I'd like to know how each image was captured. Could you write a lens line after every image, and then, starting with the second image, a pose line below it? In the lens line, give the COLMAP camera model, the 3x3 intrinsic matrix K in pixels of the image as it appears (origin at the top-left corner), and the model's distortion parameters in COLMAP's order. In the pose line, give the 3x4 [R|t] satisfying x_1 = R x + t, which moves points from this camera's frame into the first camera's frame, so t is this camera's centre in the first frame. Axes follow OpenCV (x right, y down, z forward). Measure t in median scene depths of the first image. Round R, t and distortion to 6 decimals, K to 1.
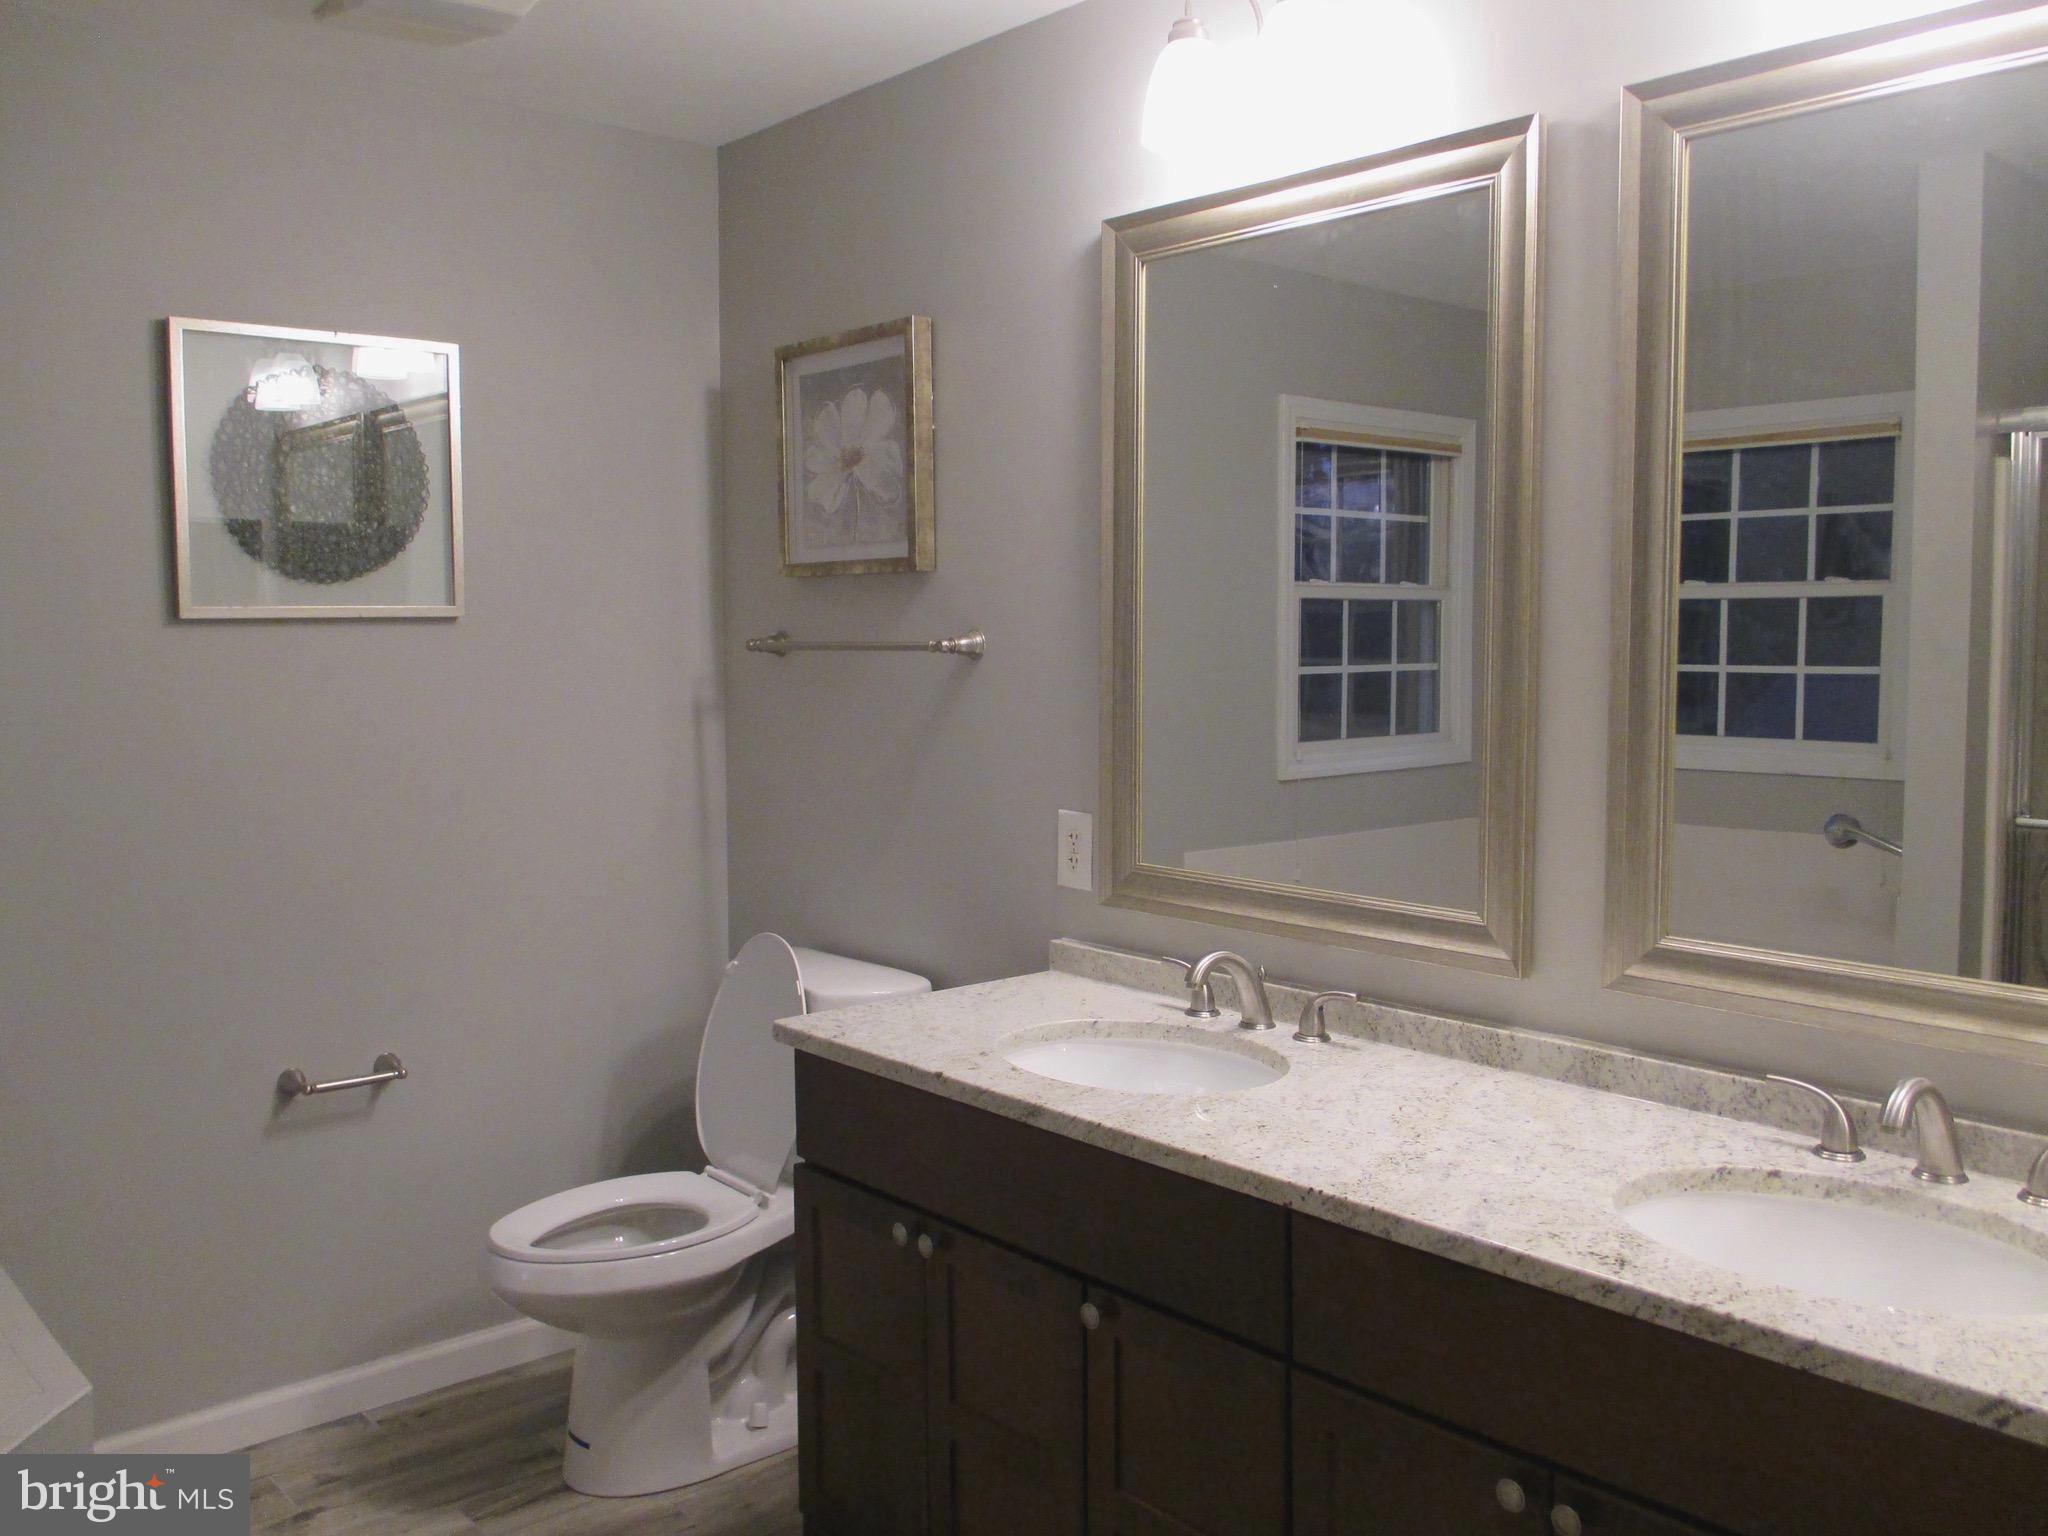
lens RADIAL K [[1691.8, 0, 1024.4], [0, 1691.8, 736.5], [0, 0, 1]] dist [-0.043665, -0.000010]
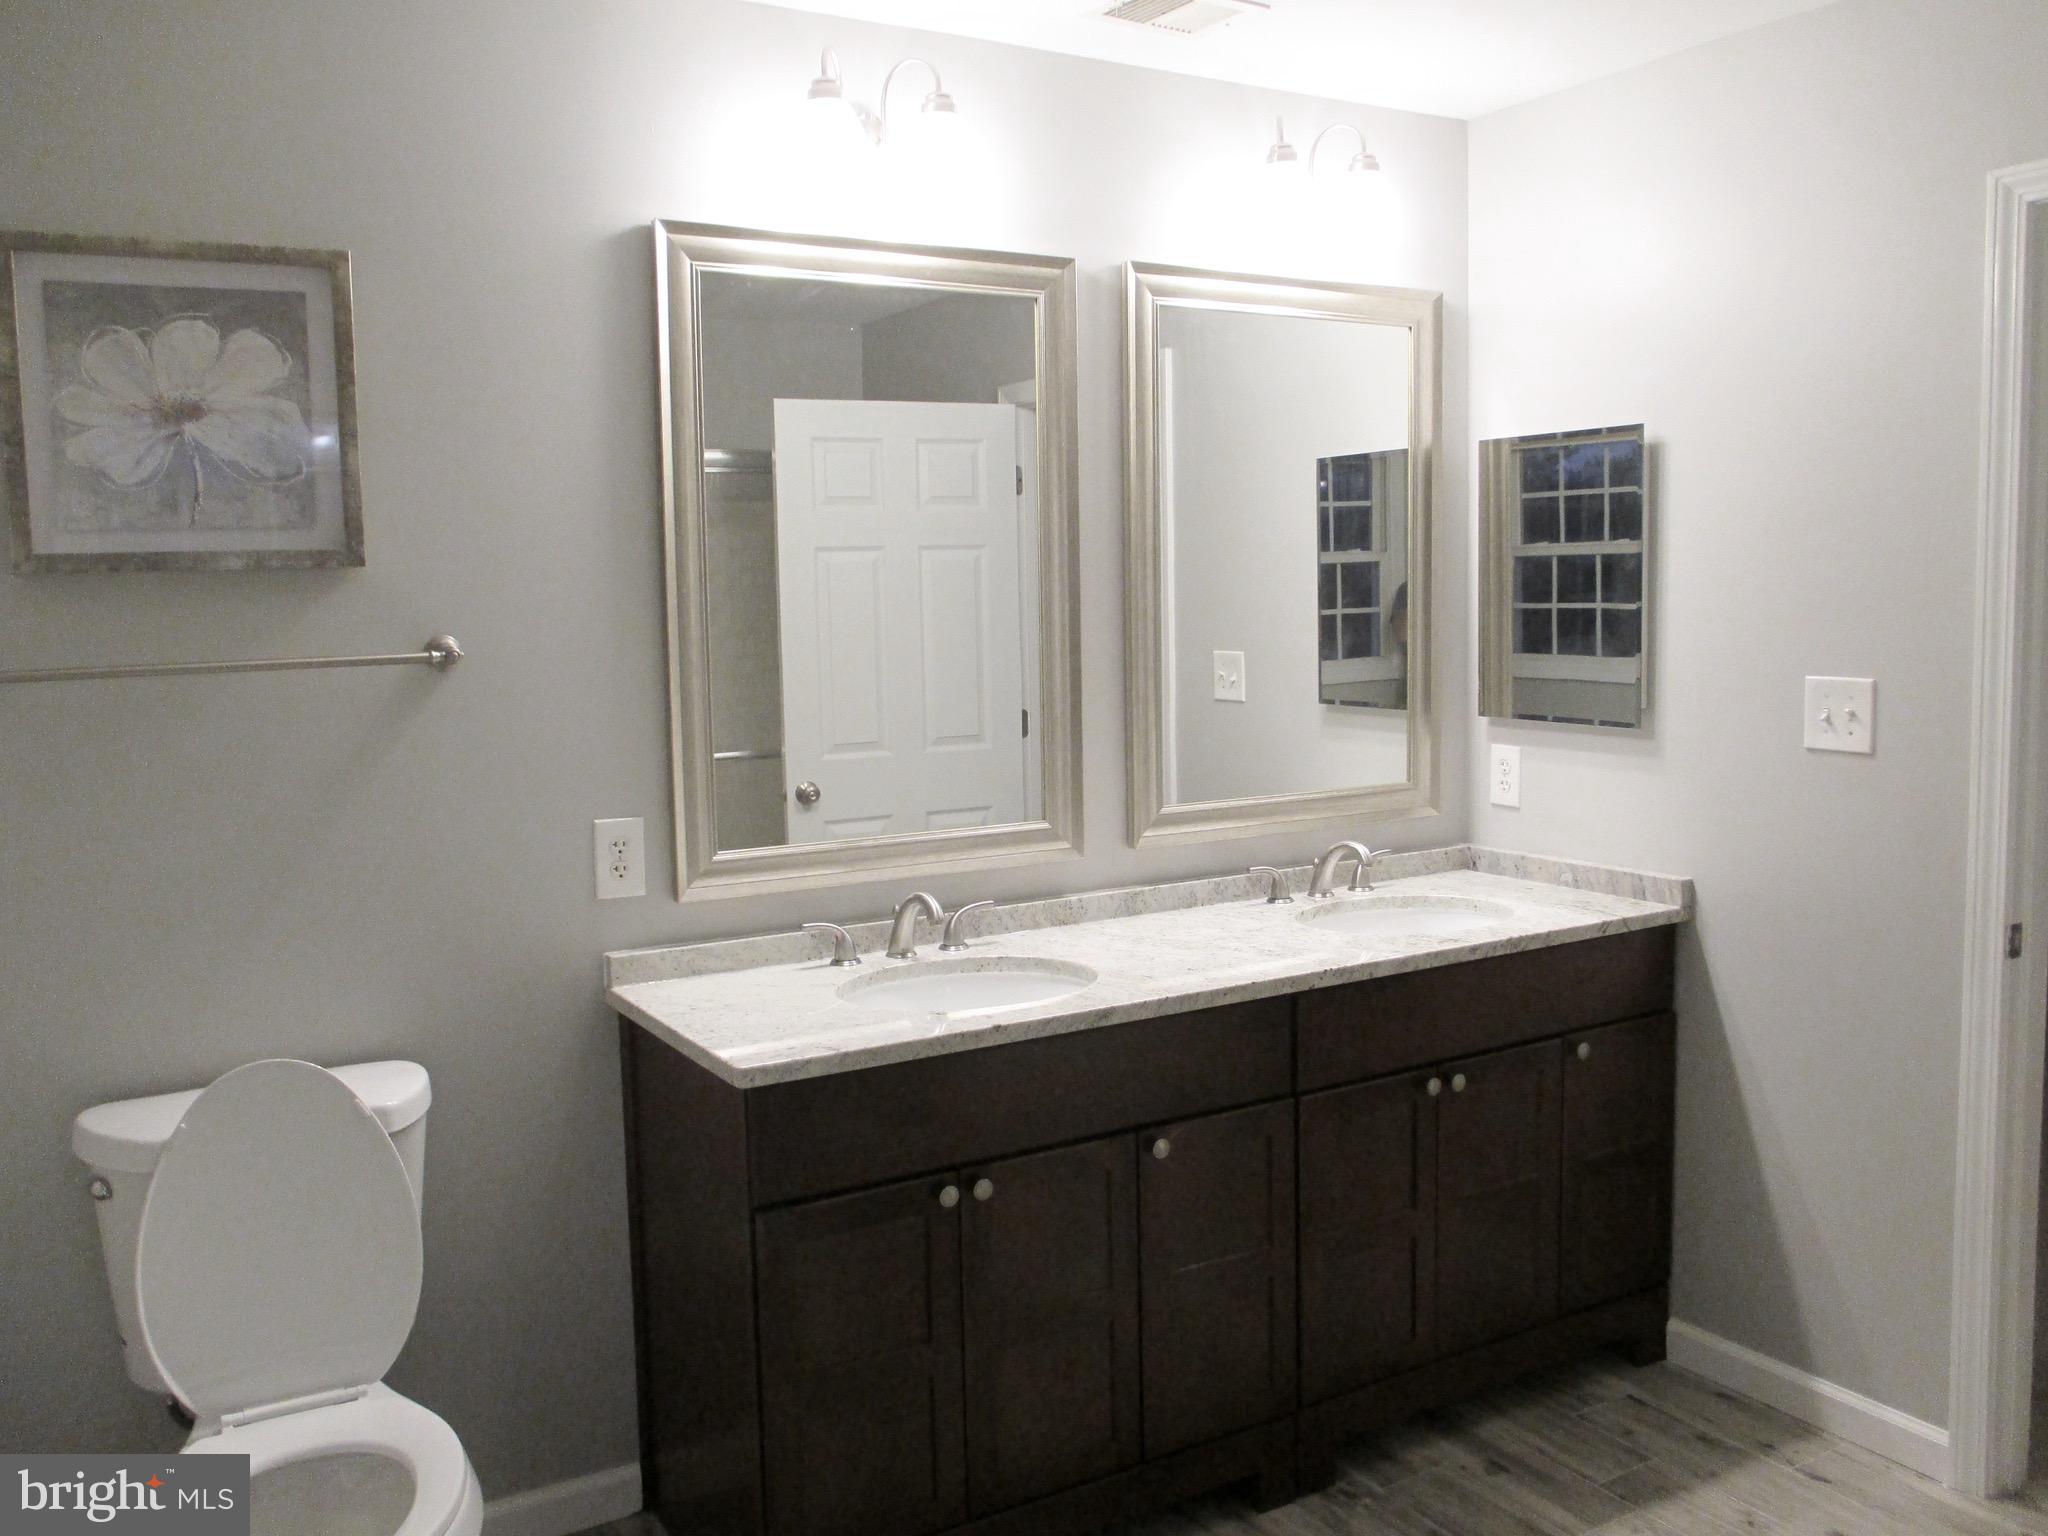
lens RADIAL K [[1691.8, 0, 1024.4], [0, 1691.8, 736.5], [0, 0, 1]] dist [-0.043665, -0.000010]
pose [[0.201551, -0.089554, 0.975375, -0.818494], [0.083574, 0.993752, 0.073971, -0.051438], [-0.975906, 0.066607, 0.207777, 0.543661]]
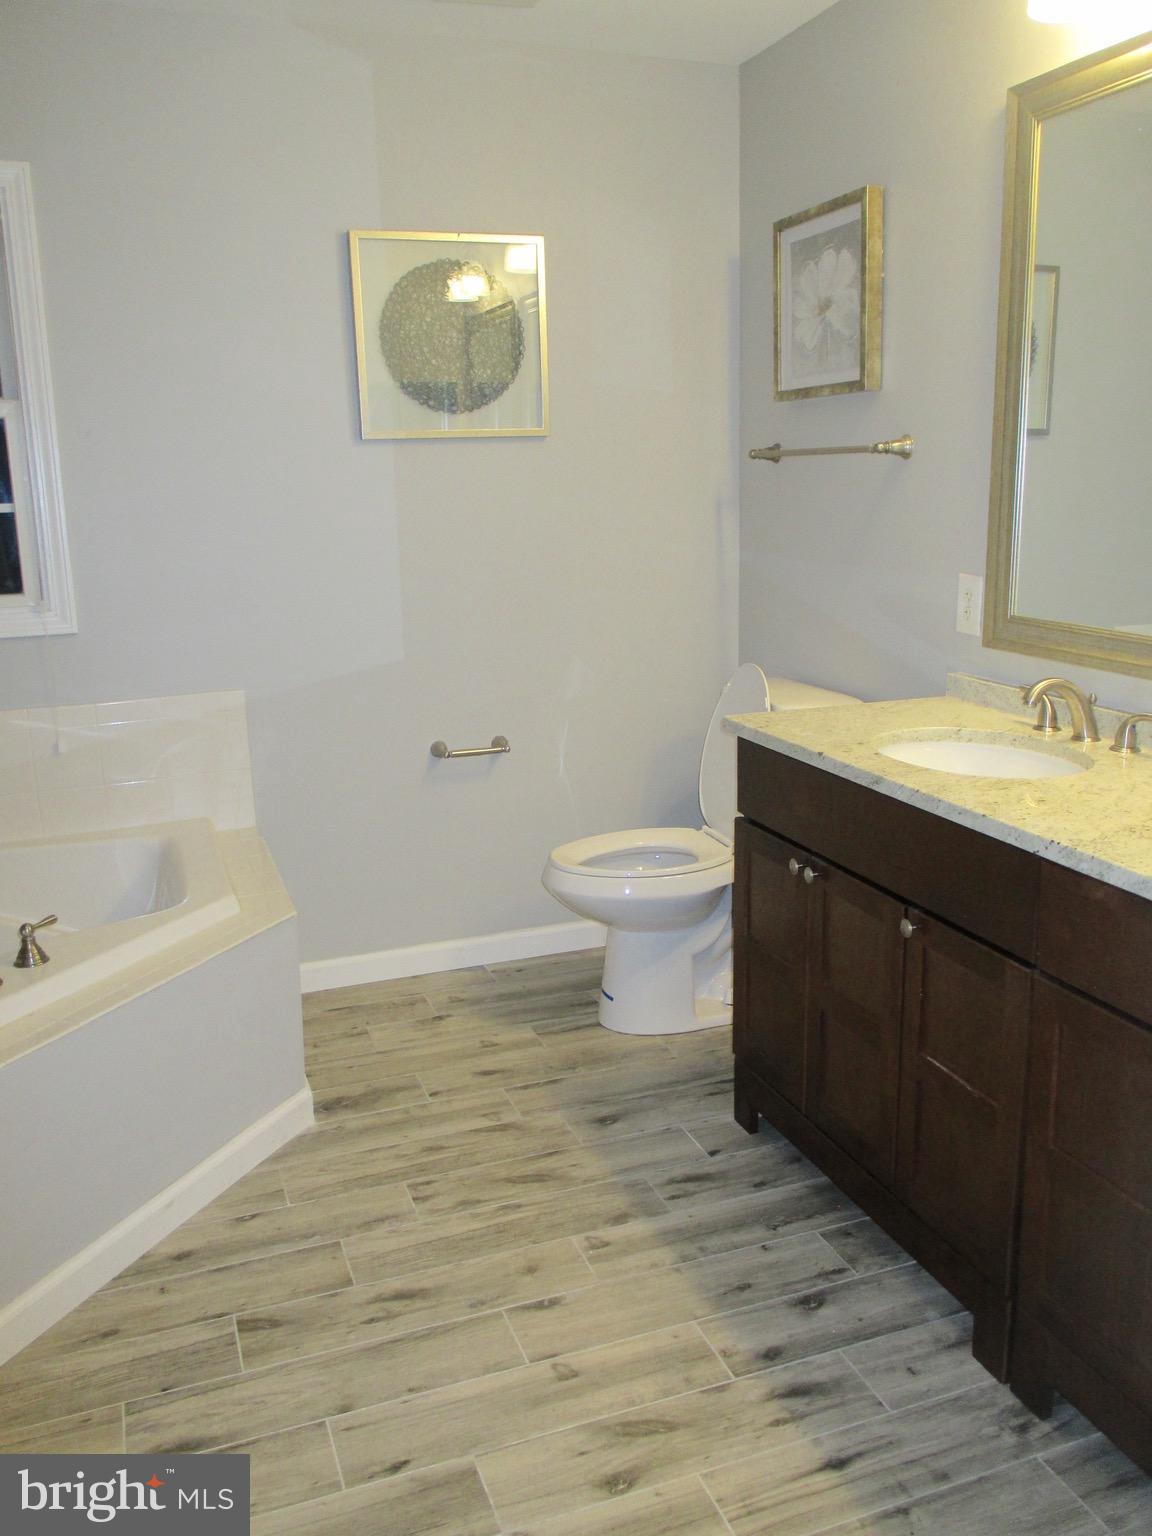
lens RADIAL K [[1268.8, 0, 576.0], [0, 1268.8, 768.0], [0, 0, 1]] dist [-0.043665, -0.000010]
pose [[0.930540, 0.067753, -0.359869, 0.101753], [-0.006393, 0.985591, 0.169028, 0.027224], [0.366136, -0.154986, 0.917564, -0.022455]]
